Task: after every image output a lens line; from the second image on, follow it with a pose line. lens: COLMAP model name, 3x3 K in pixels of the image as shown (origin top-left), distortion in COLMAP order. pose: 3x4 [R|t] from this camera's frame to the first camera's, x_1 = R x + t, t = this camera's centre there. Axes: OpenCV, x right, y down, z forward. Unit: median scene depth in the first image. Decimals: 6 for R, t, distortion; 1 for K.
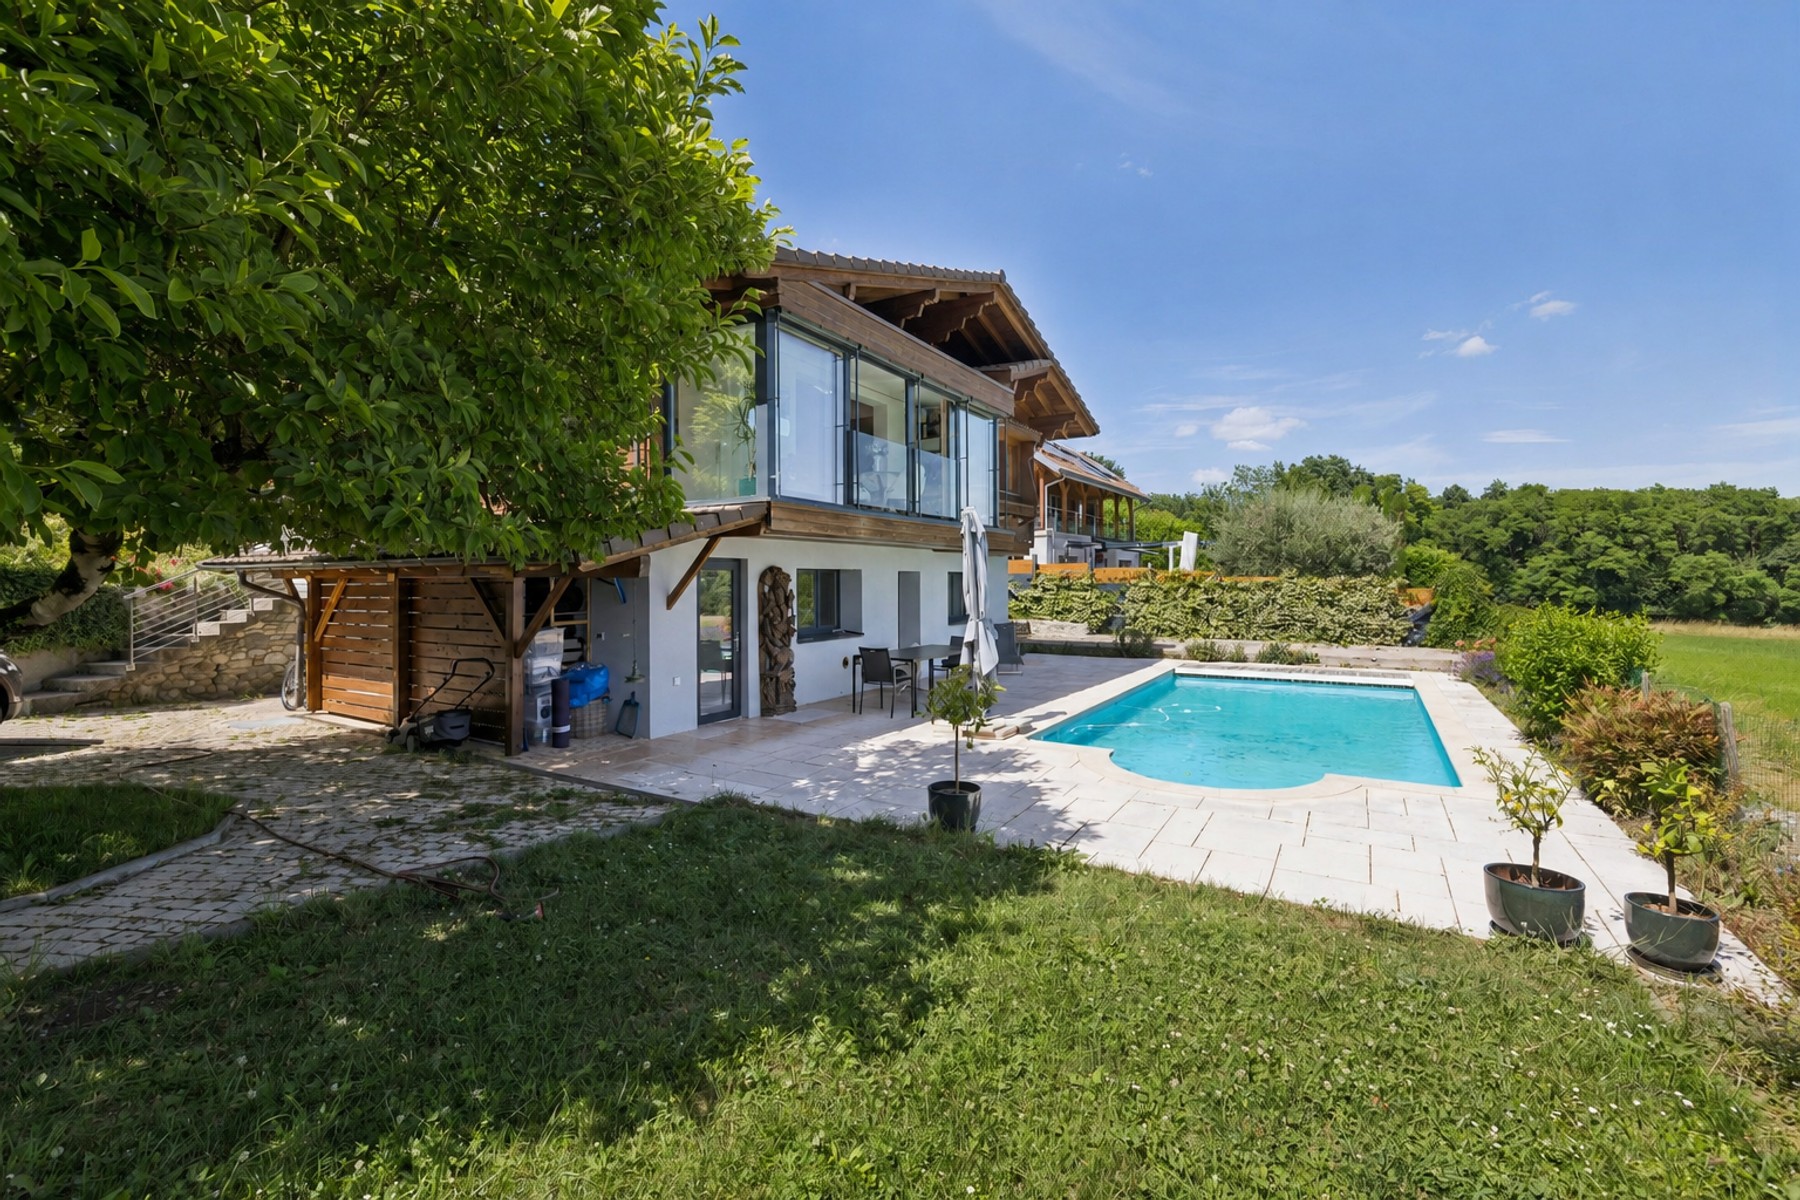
lens RADIAL K [[772.6, 0, 897.5], [0, 772.6, 579.1], [0, 0, 1]] dist [-0.001364, 0.000174]
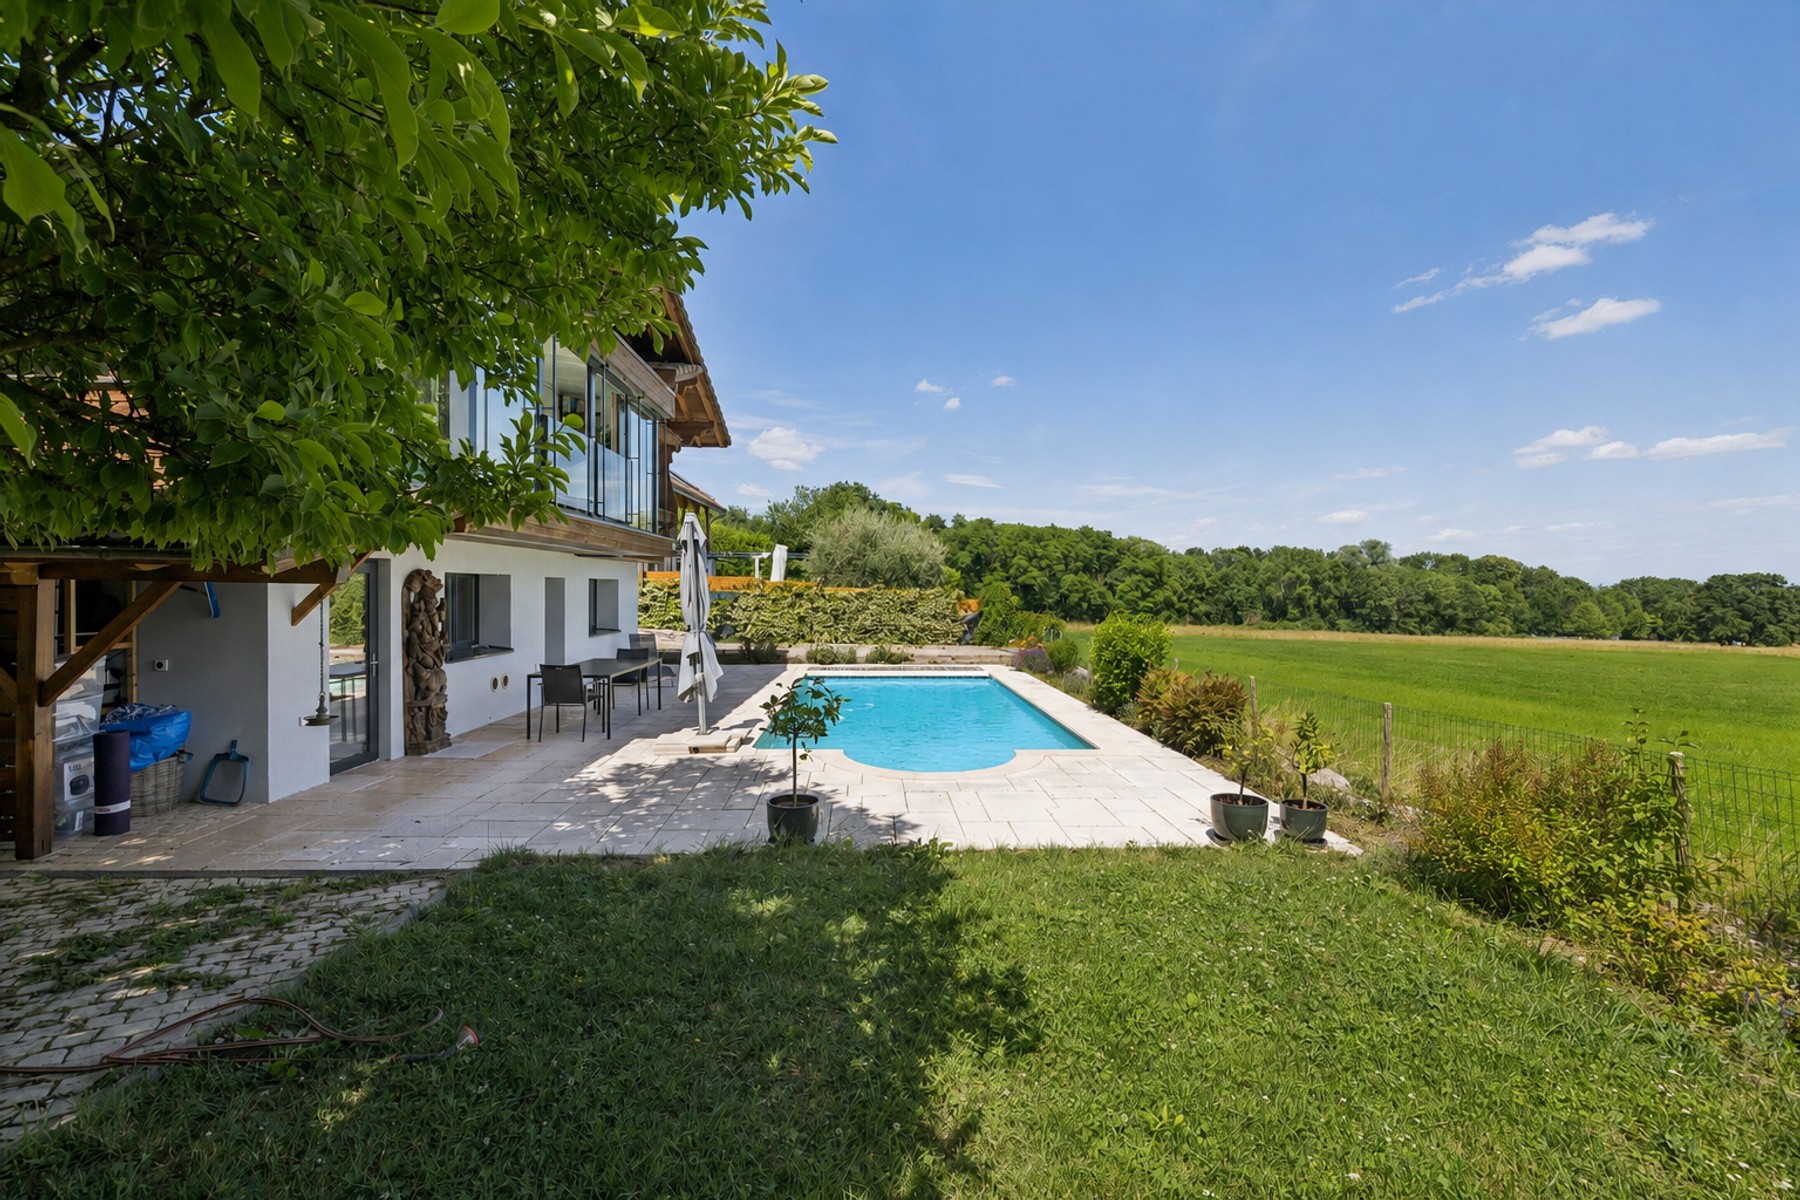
lens RADIAL K [[761.9, 0, 900.0], [0, 761.9, 600.0], [0, 0, 1]] dist [-0.000425, 0.000471]
pose [[0.830089, 0.003321, 0.557621, -0.158952], [-0.013306, 0.999815, 0.013854, -0.001713], [-0.557472, -0.018920, 0.829980, 0.050540]]
